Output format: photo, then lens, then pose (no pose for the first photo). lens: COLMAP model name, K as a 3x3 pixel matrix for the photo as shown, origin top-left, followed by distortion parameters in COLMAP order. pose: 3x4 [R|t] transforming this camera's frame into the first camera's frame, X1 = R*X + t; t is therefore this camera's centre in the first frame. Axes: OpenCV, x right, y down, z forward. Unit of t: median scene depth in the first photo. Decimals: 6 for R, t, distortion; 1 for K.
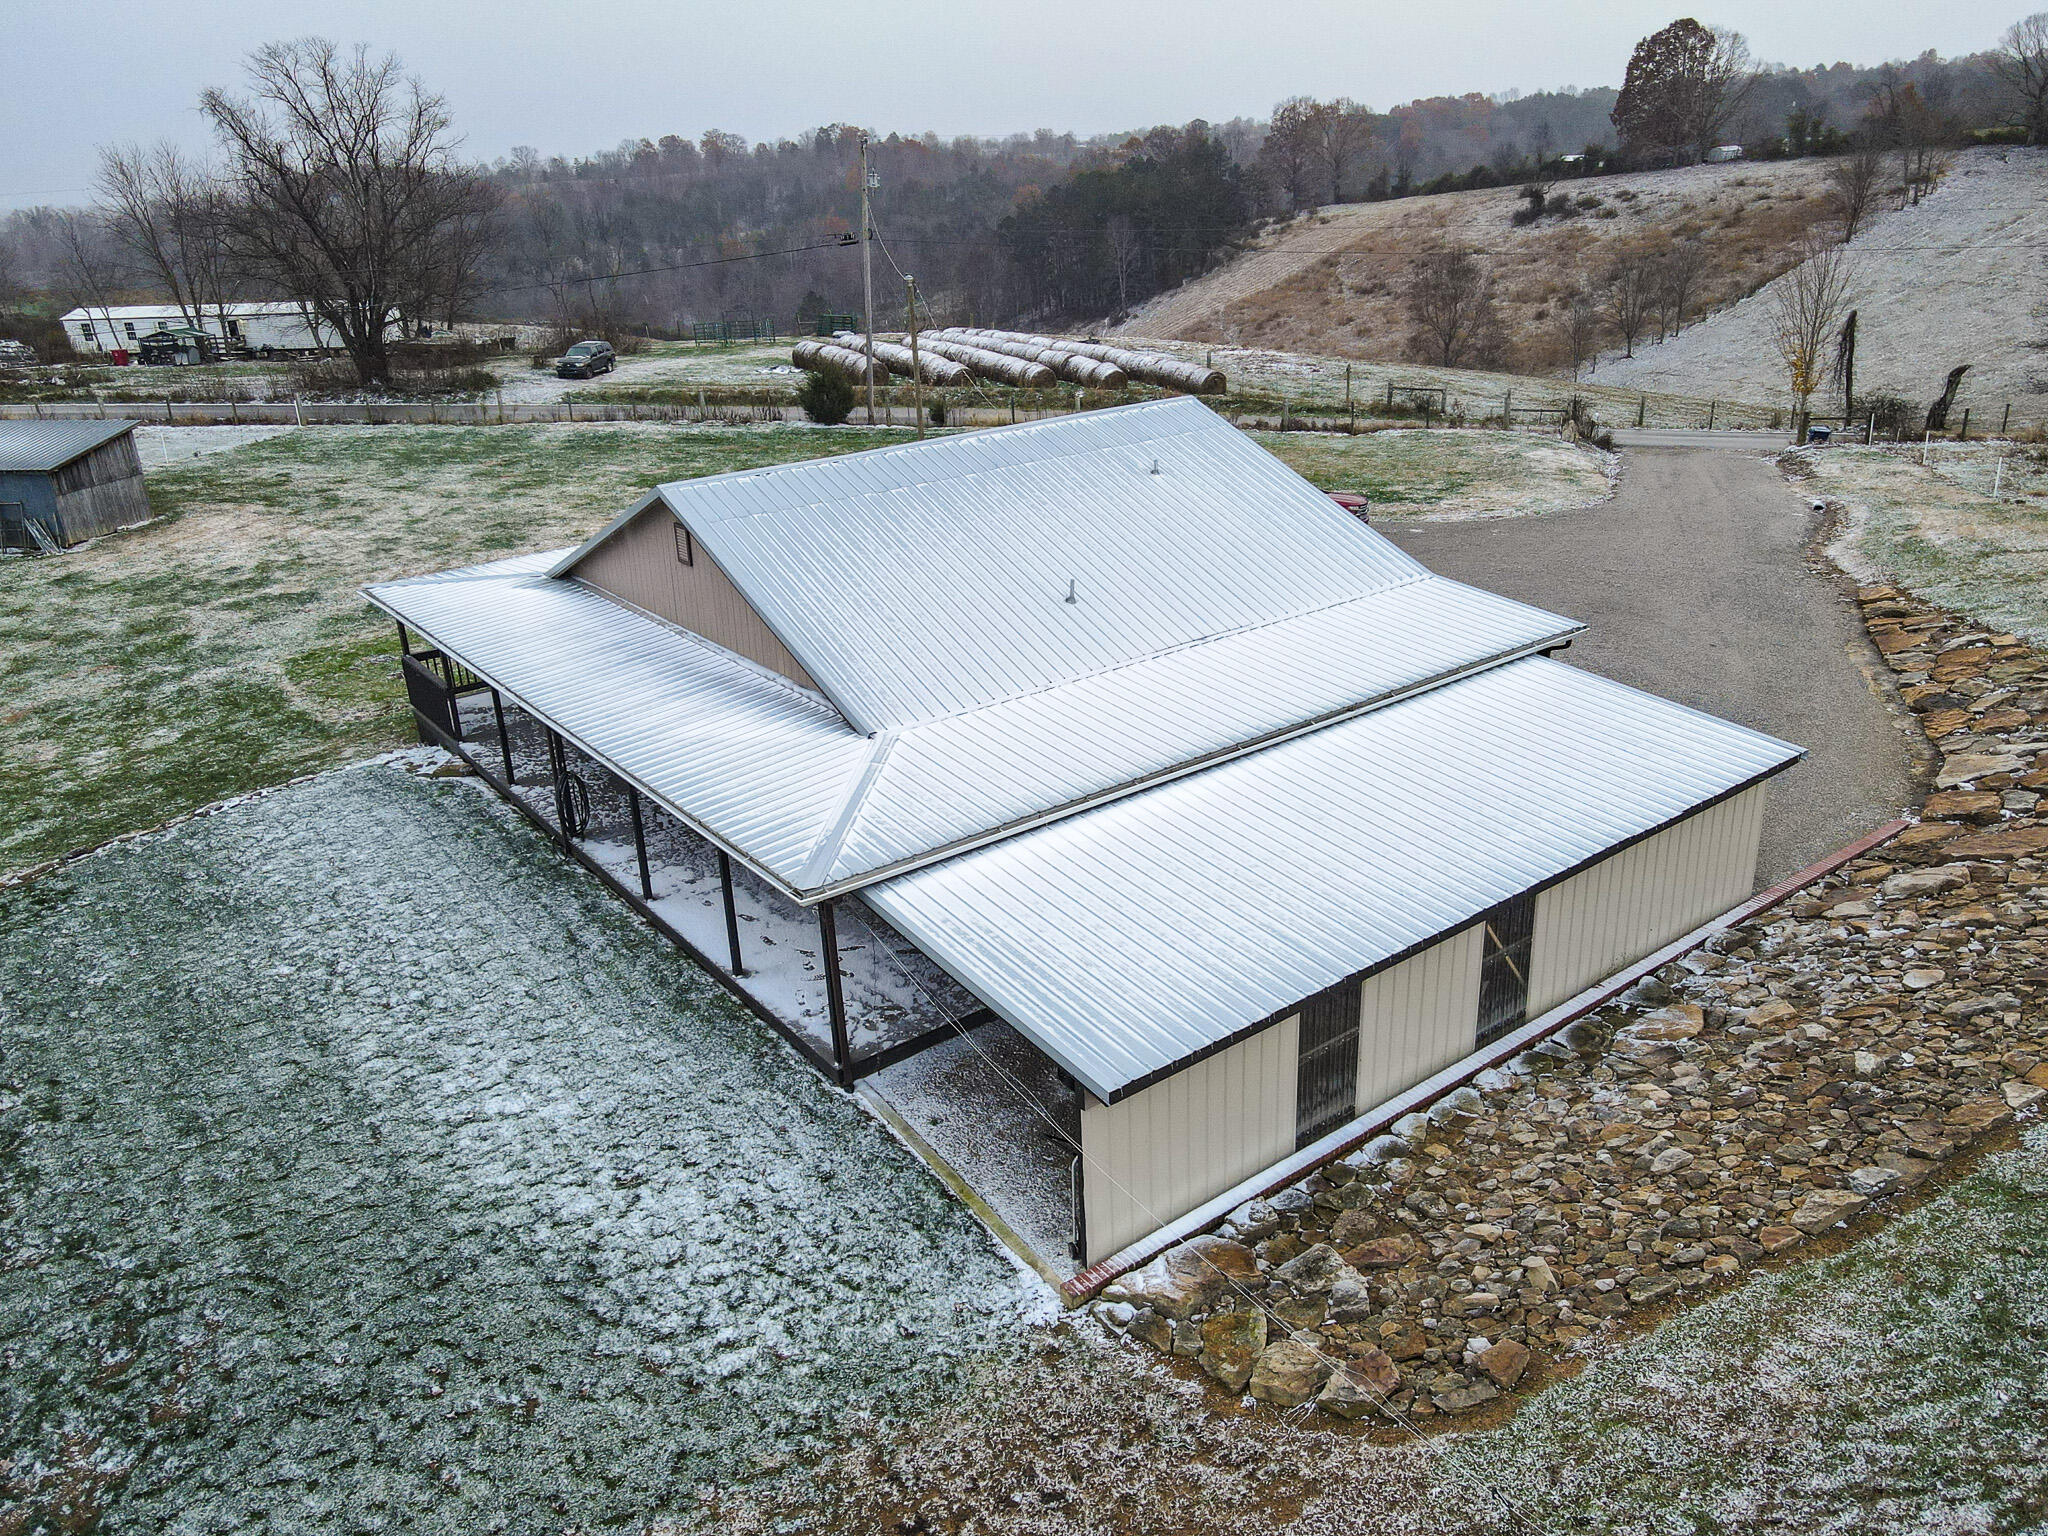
lens RADIAL K [[1495.4, 0, 1019.5], [0, 1495.4, 771.6], [0, 0, 1]] dist [0.003466, 0.026777]
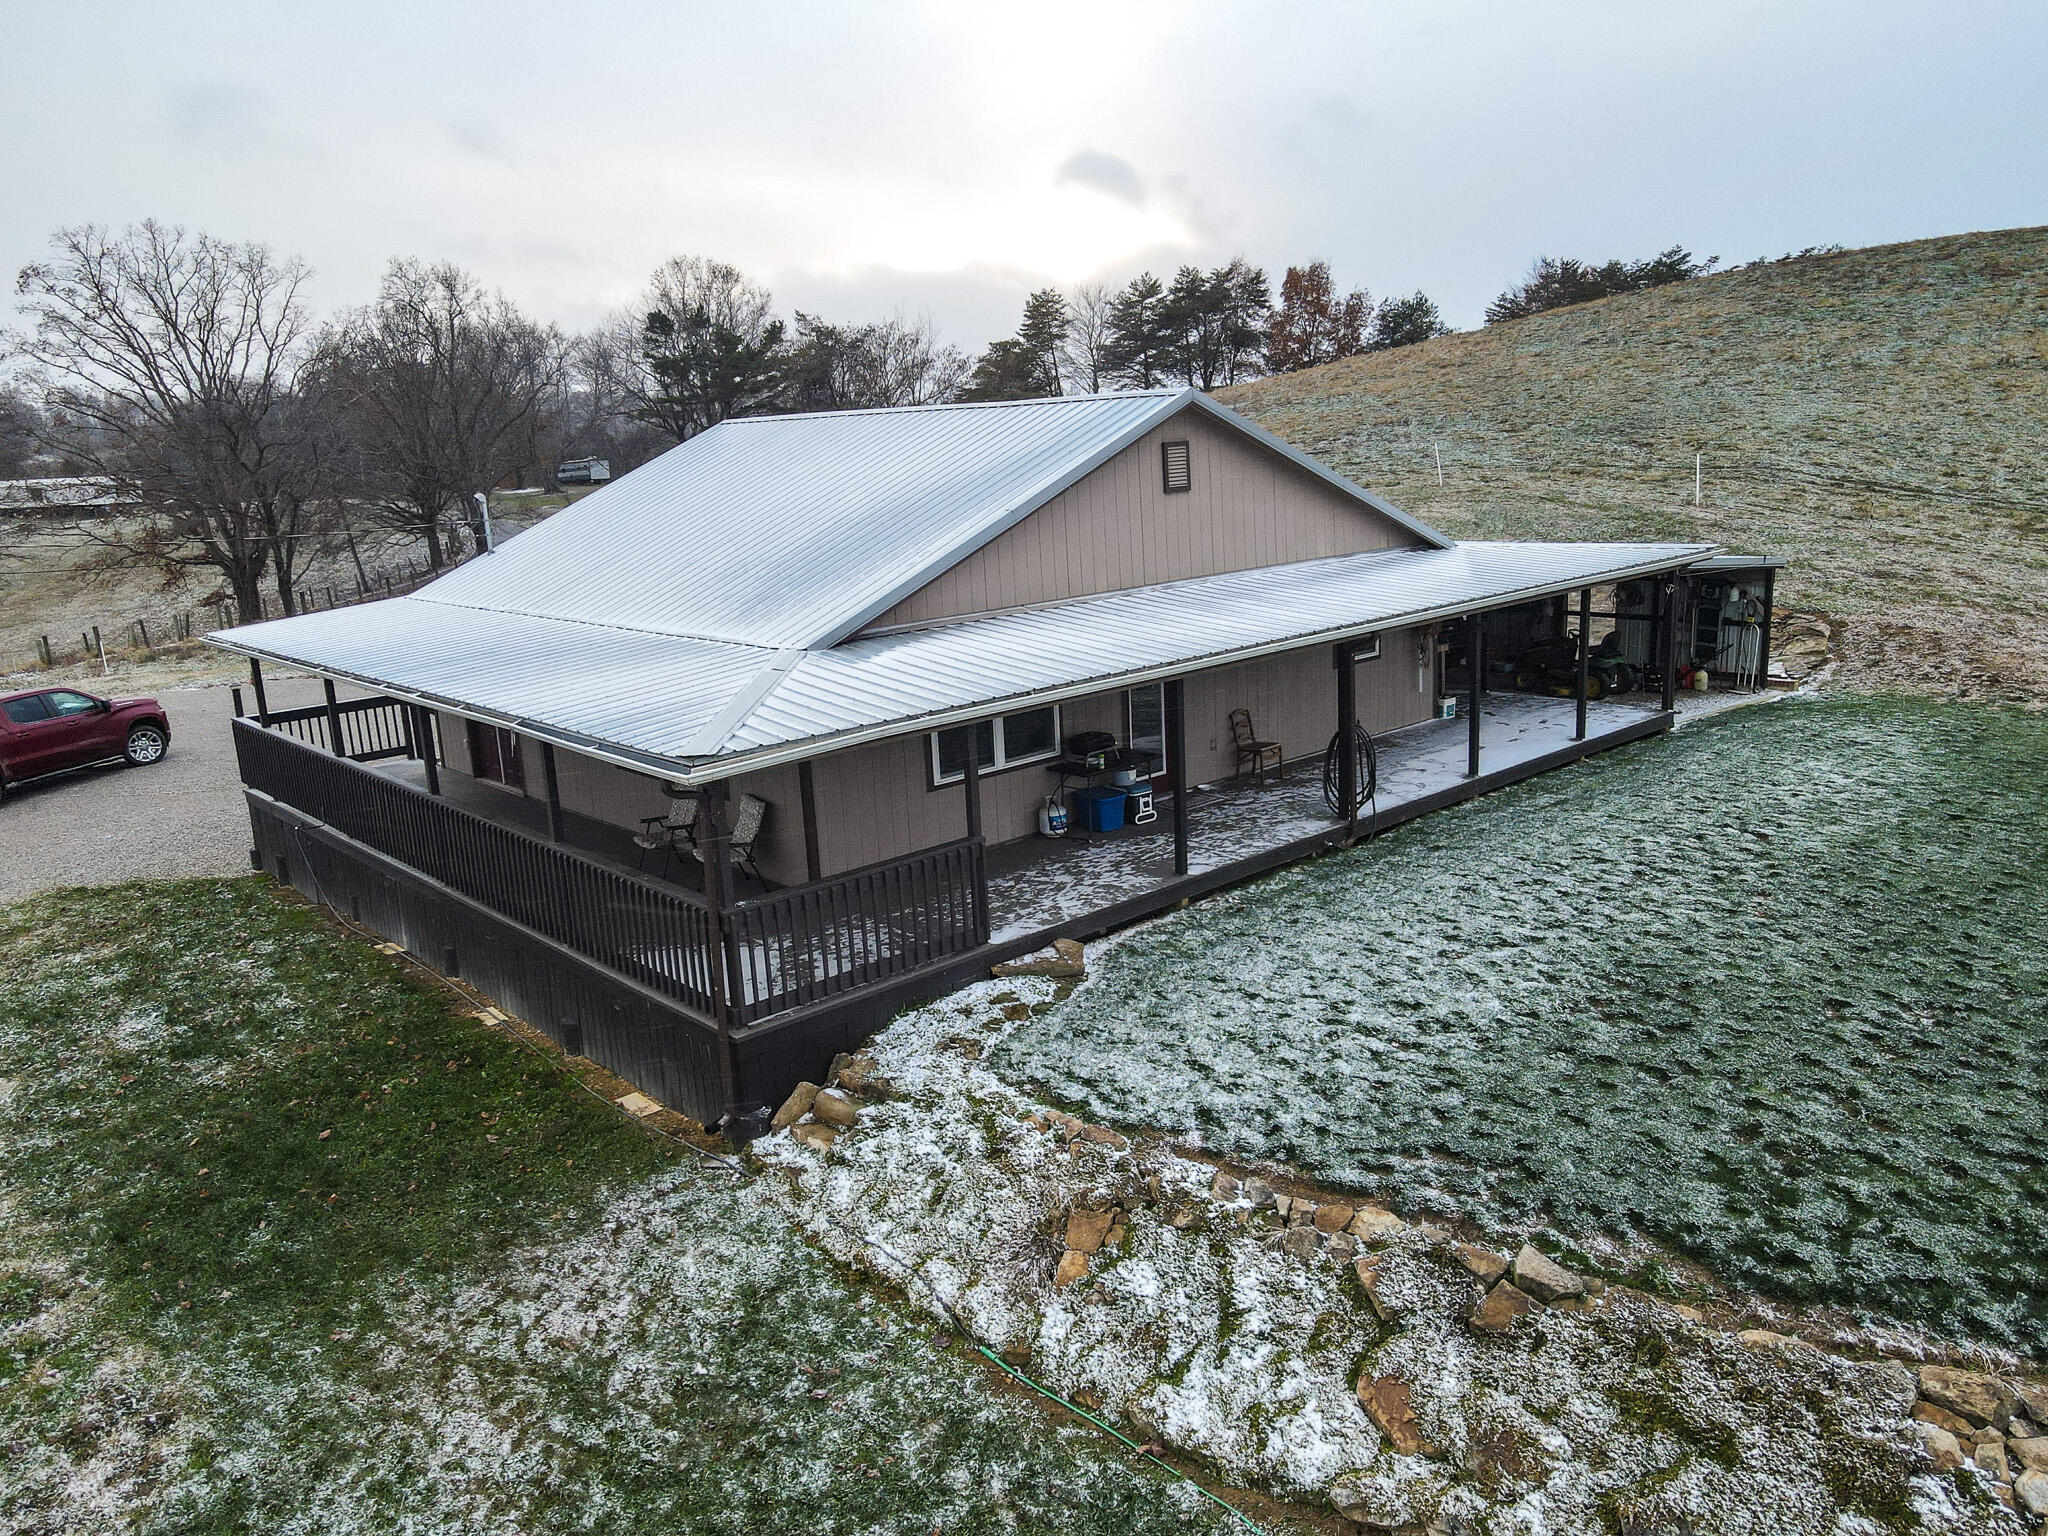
lens RADIAL K [[1495.4, 0, 1019.5], [0, 1495.4, 771.6], [0, 0, 1]] dist [0.003466, 0.026777]
pose [[-0.088990, -0.173339, 0.980834, -0.338519], [0.425647, 0.883675, 0.194787, -0.065212], [-0.900503, 0.434823, -0.004857, 0.375036]]
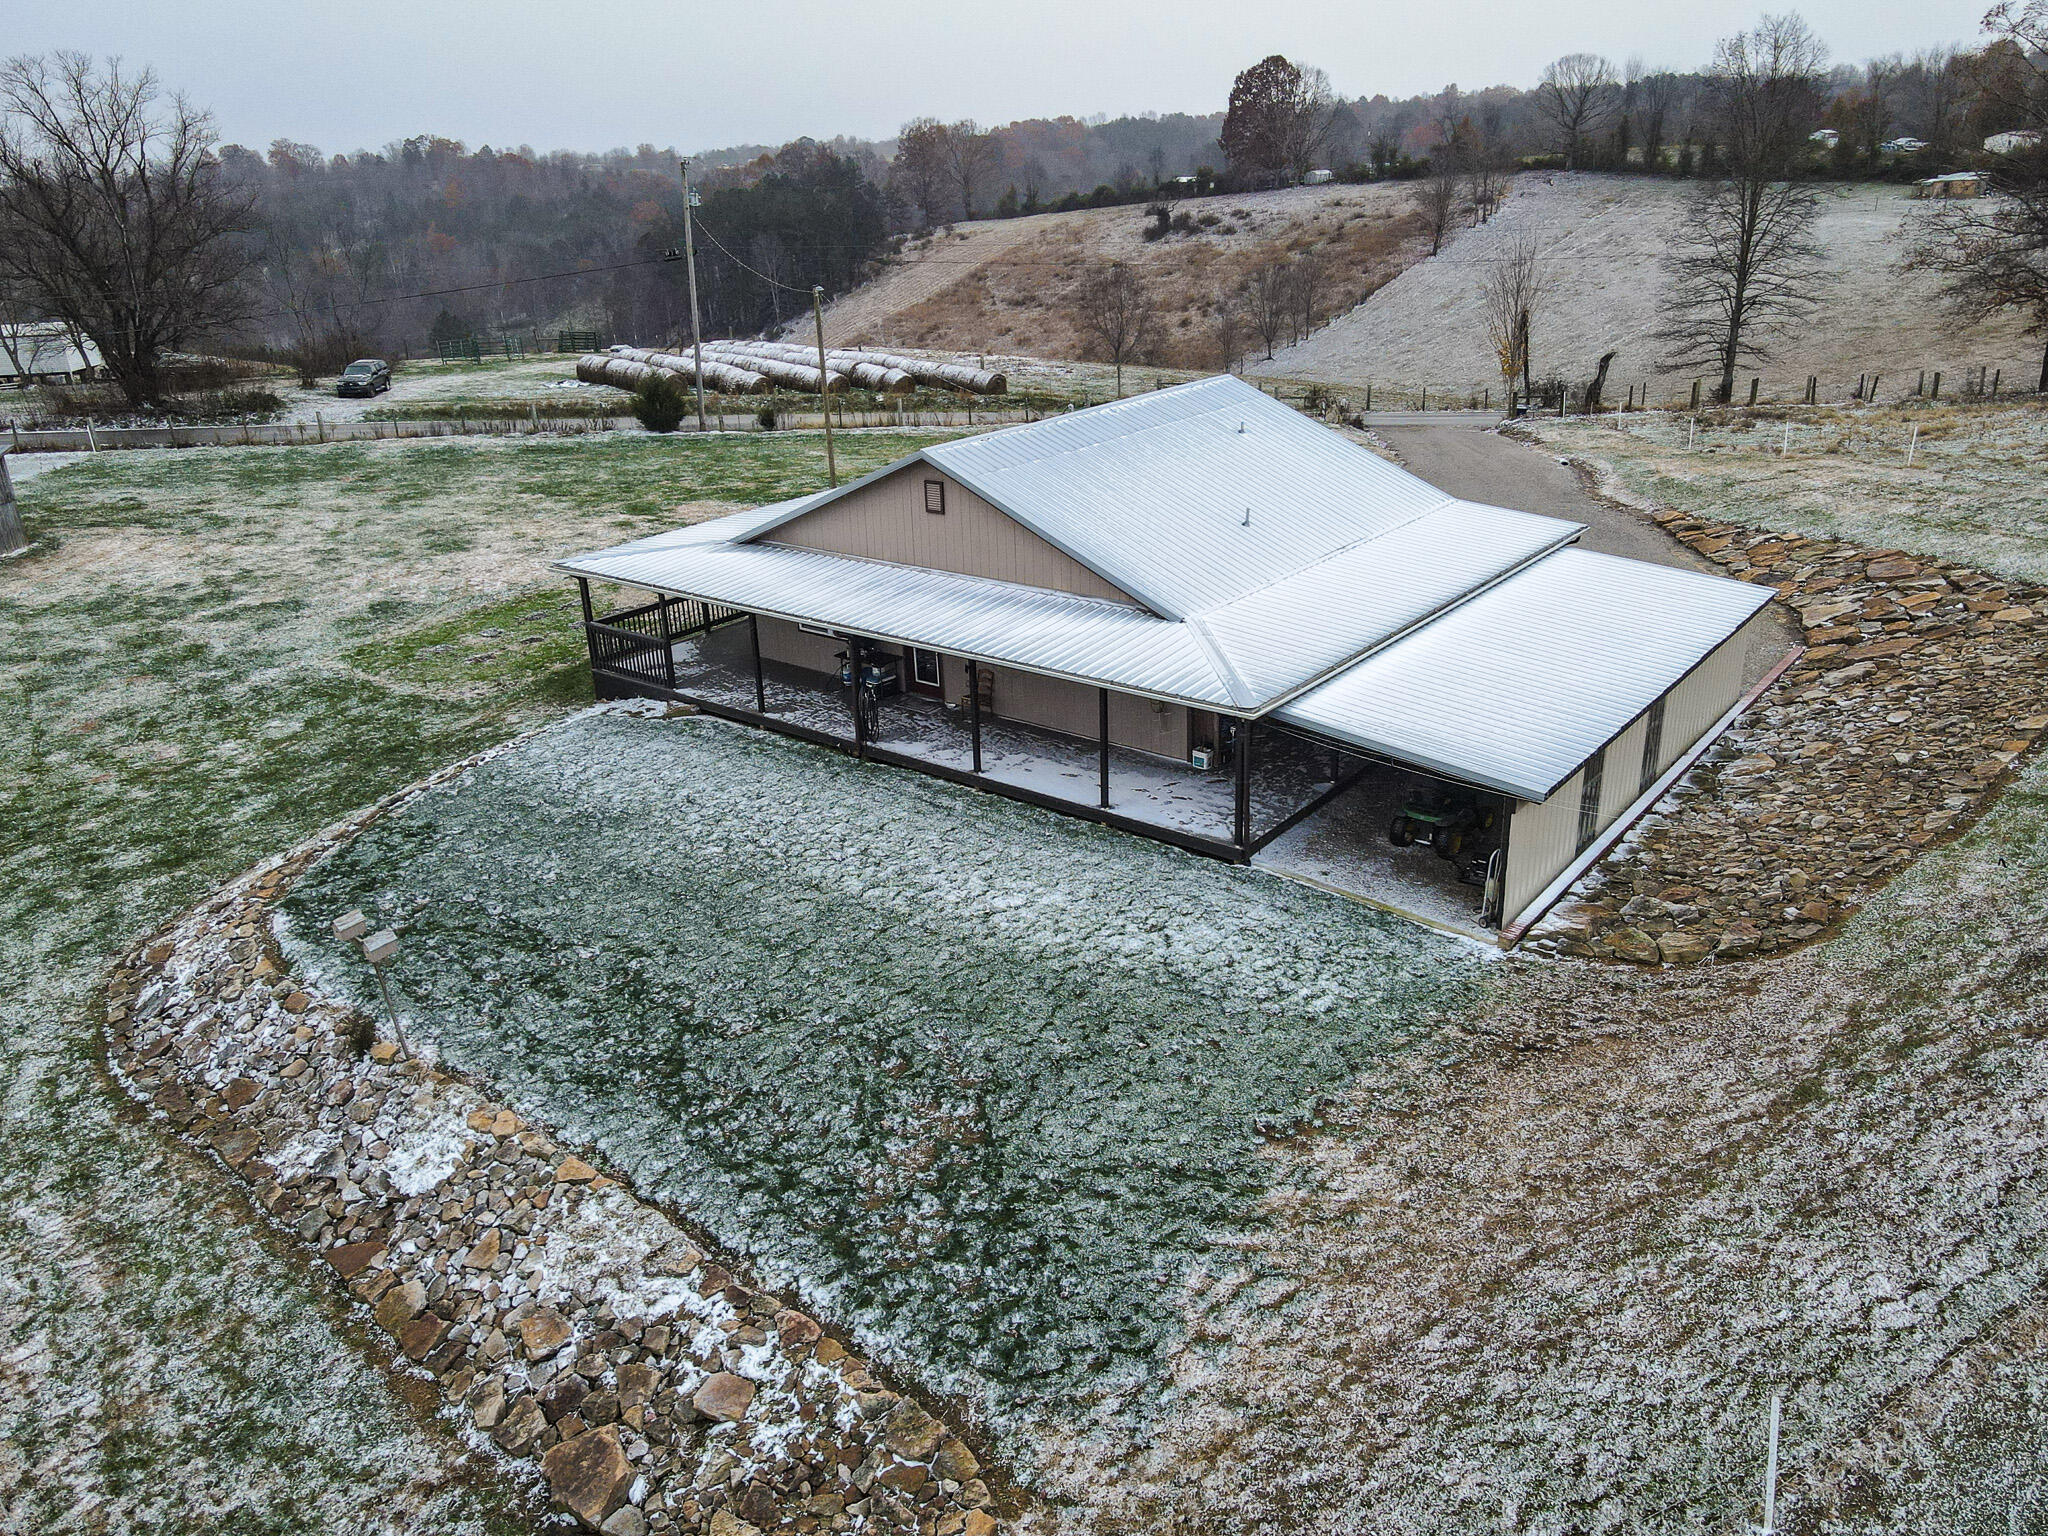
lens RADIAL K [[1495.4, 0, 1019.5], [0, 1495.4, 771.6], [0, 0, 1]] dist [0.003466, 0.026777]
pose [[0.968408, -0.087629, 0.233468, -0.151709], [0.089873, 0.995953, 0.001031, 0.025714], [-0.232613, 0.019984, 0.972364, -0.070371]]
